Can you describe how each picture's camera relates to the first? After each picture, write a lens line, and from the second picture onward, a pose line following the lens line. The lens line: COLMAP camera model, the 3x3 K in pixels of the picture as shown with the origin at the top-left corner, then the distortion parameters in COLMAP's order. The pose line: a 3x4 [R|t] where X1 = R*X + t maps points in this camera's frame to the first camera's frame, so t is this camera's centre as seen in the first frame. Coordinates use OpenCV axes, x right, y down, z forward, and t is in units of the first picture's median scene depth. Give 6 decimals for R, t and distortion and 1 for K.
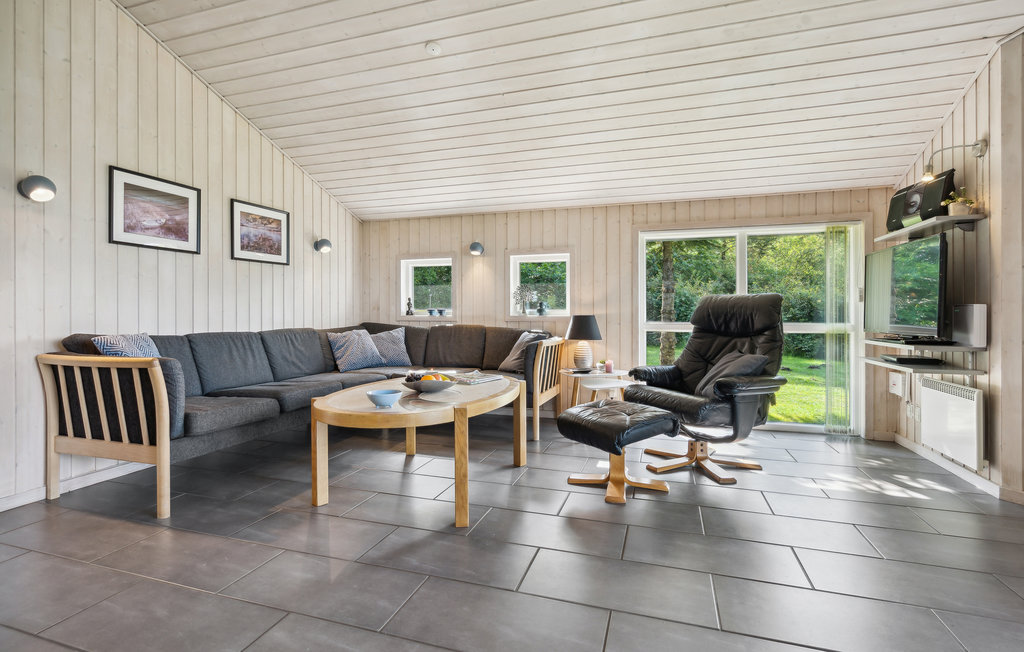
lens RADIAL K [[483.2, 0, 505.4], [0, 483.2, 317.8], [0, 0, 1]] dist [-0.003674, 0.000540]
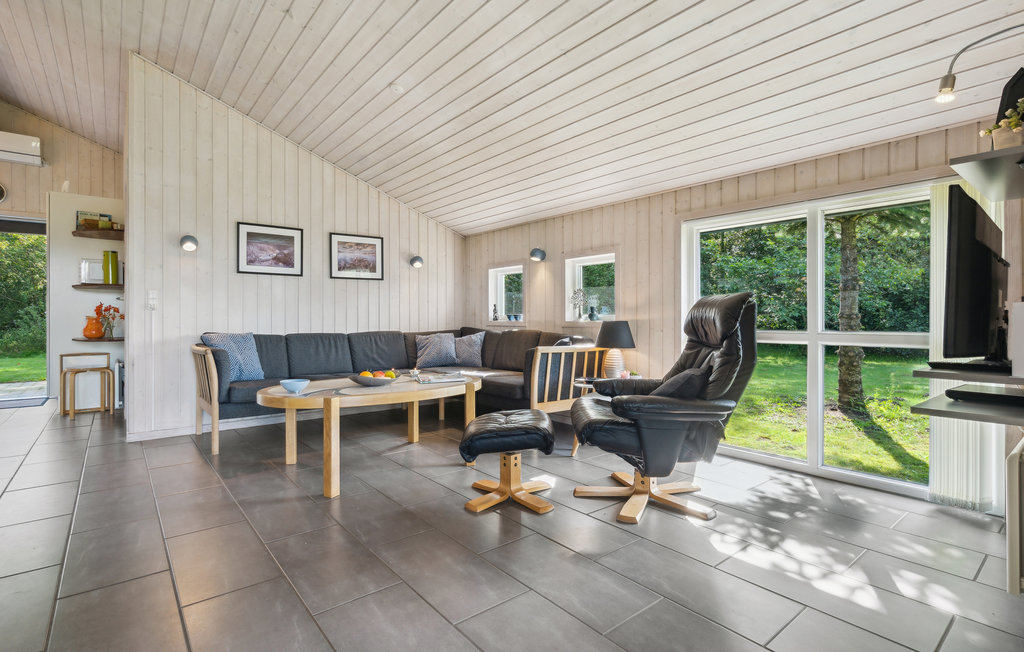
lens RADIAL K [[483.2, 0, 476.4], [0, 483.2, 325.0], [0, 0, 1]] dist [-0.003674, 0.000540]
pose [[0.836144, 0.005495, -0.548483, 0.455404], [-0.002664, 0.999979, 0.005958, -0.002065], [0.548504, -0.003521, 0.836141, 0.100683]]
